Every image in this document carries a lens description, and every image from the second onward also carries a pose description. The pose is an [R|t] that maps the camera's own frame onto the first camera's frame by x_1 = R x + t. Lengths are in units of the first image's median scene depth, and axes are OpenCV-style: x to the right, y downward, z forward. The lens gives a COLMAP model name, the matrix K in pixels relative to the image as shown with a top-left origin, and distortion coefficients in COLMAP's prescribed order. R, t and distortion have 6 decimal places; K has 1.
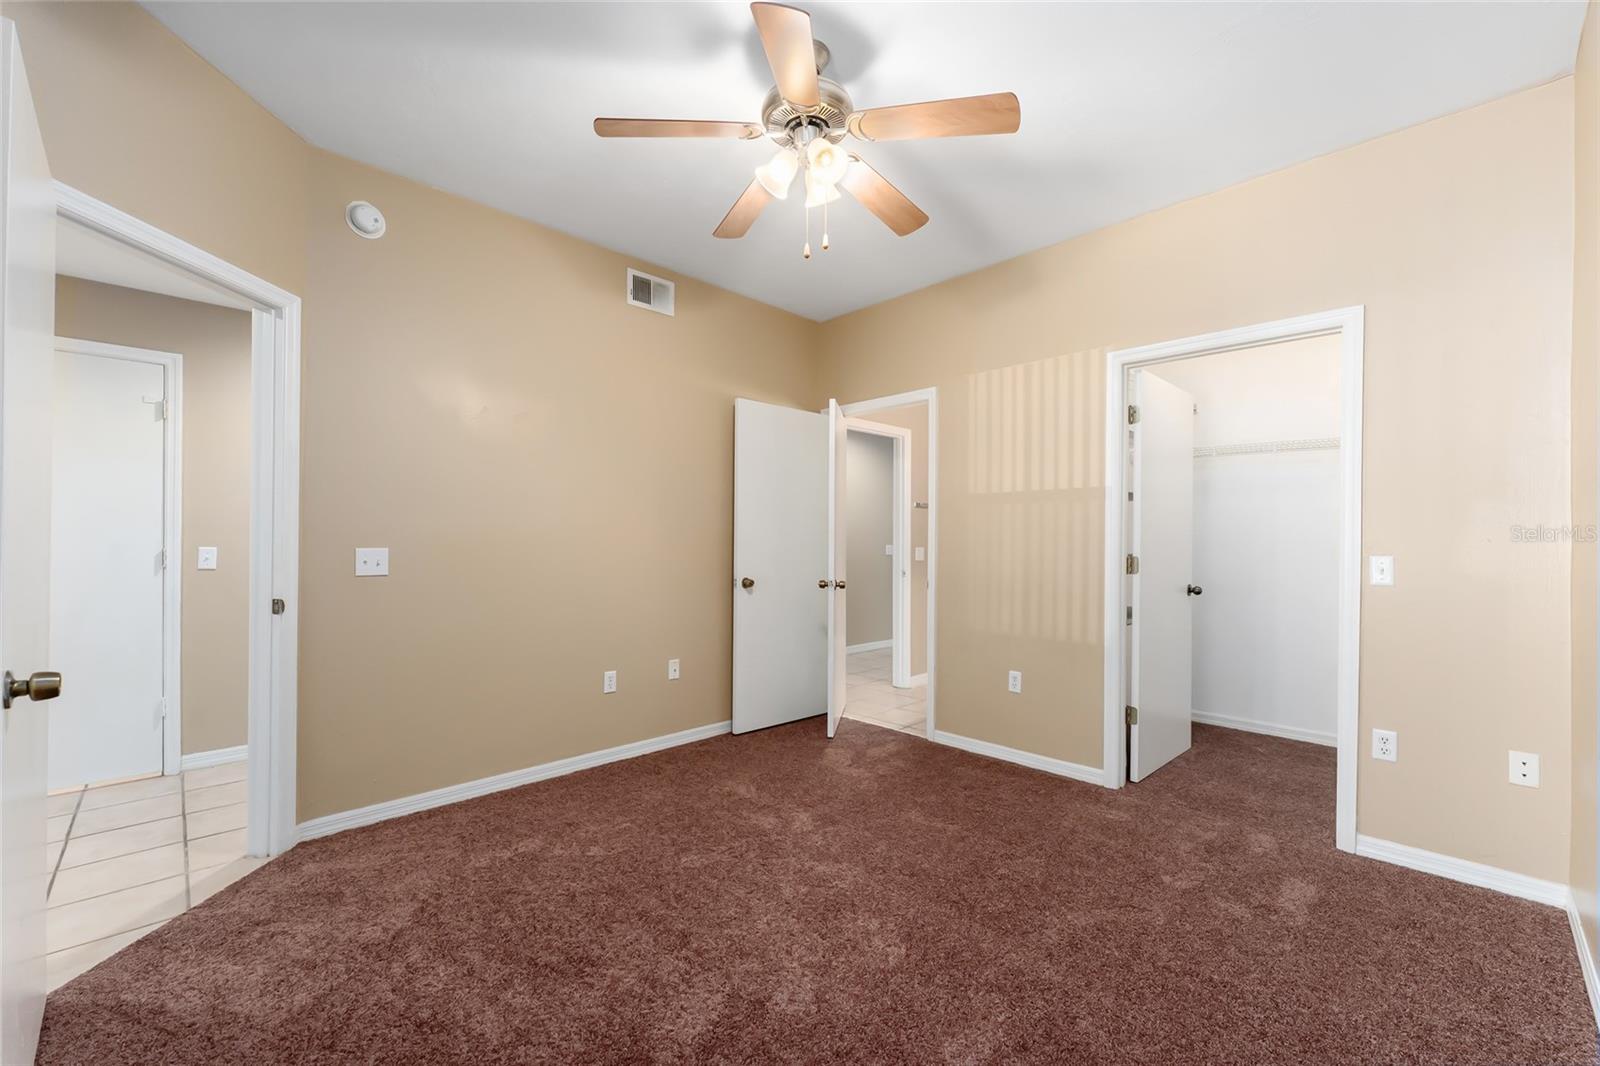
lens RADIAL K [[638.9, 0, 800.0], [0, 638.9, 533.0], [0, 0, 1]] dist [-0.001995, -0.000072]
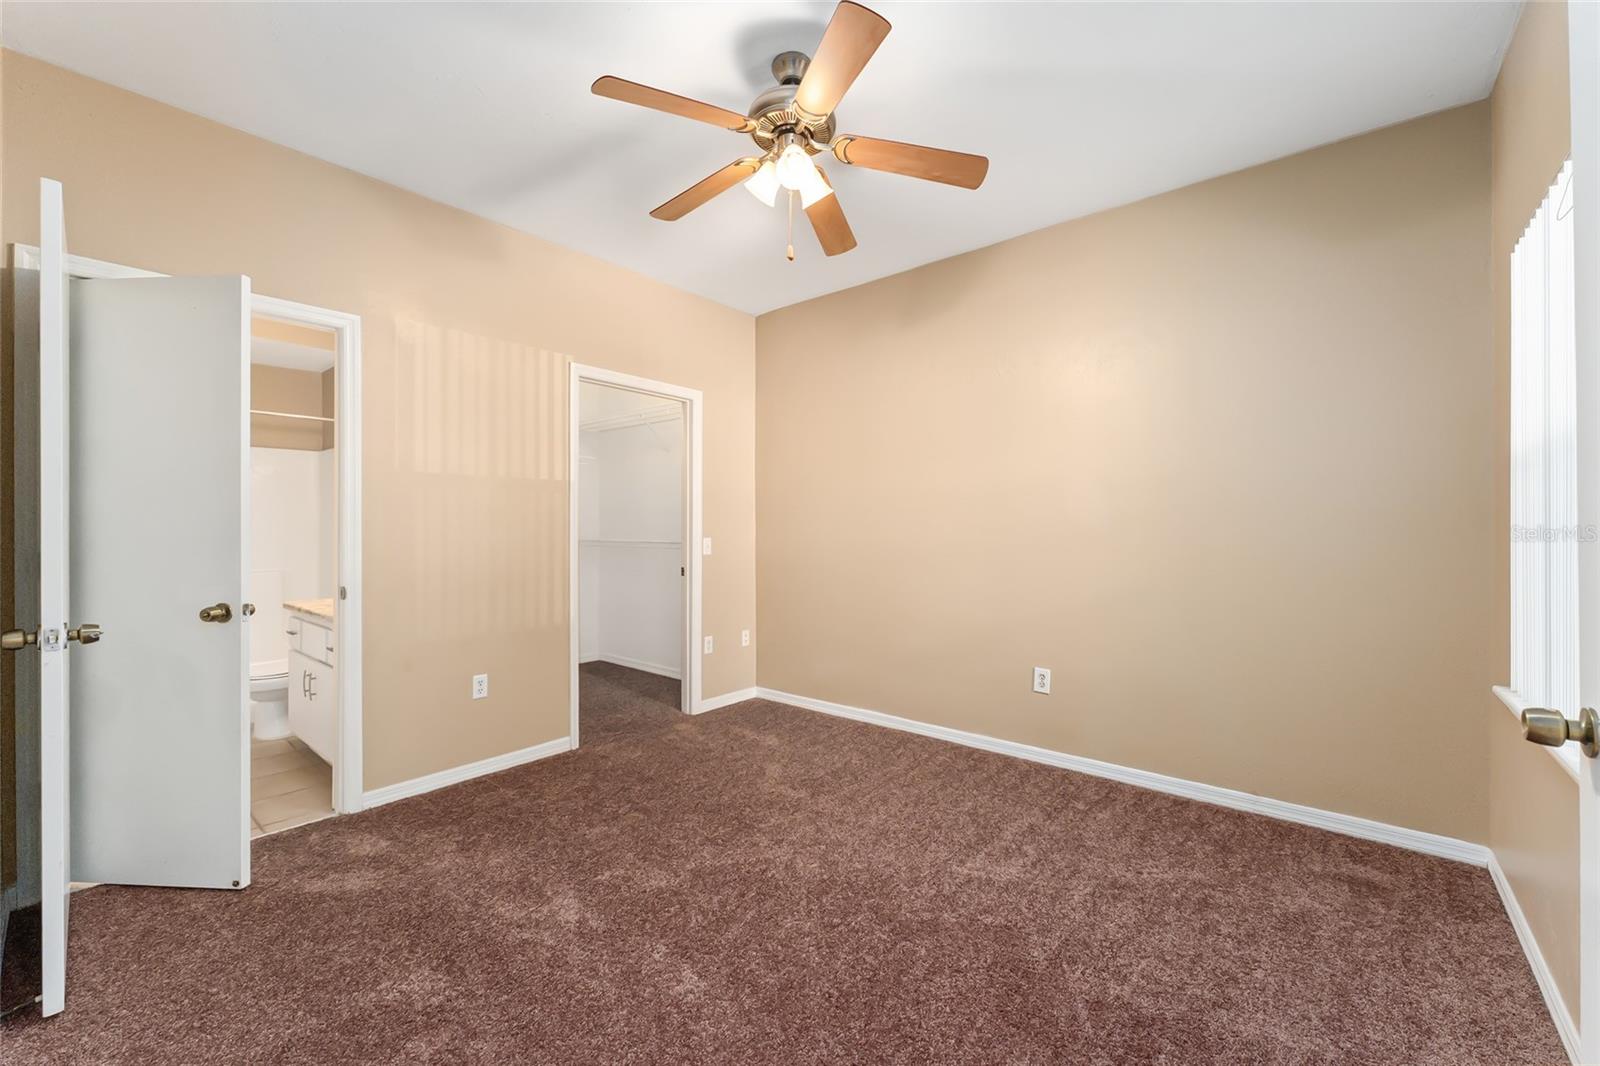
lens RADIAL K [[652.5, 0, 797.5], [0, 652.5, 537.4], [0, 0, 1]] dist [0.029454, -0.000106]
pose [[-0.097647, -0.012564, 0.995142, -0.687940], [-0.010340, 0.999879, 0.011609, 0.006931], [-0.995167, -0.009156, -0.097765, 0.703880]]
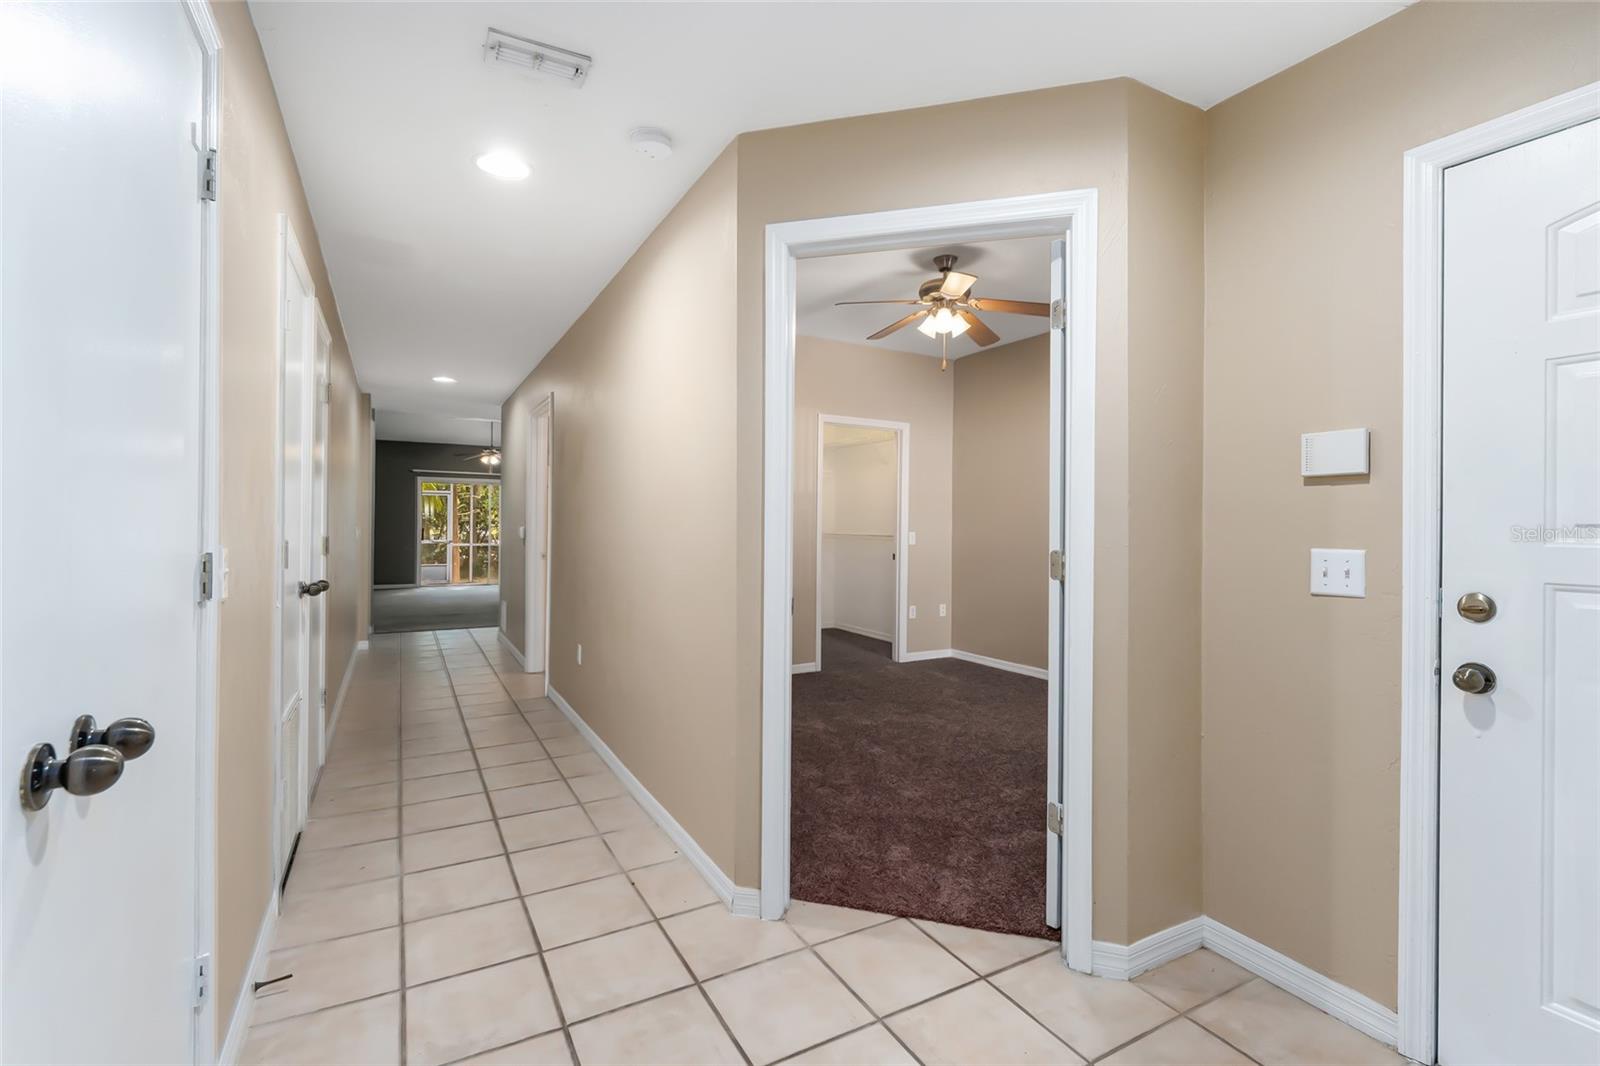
lens RADIAL K [[709.7, 0, 800.0], [0, 709.7, 533.0], [0, 0, 1]] dist [0.000087, 0.000000]
pose [[0.242376, -0.010148, 0.970129, -1.309081], [-0.017271, 0.999742, 0.014773, 0.004758], [-0.970029, -0.020336, 0.242138, 0.583132]]
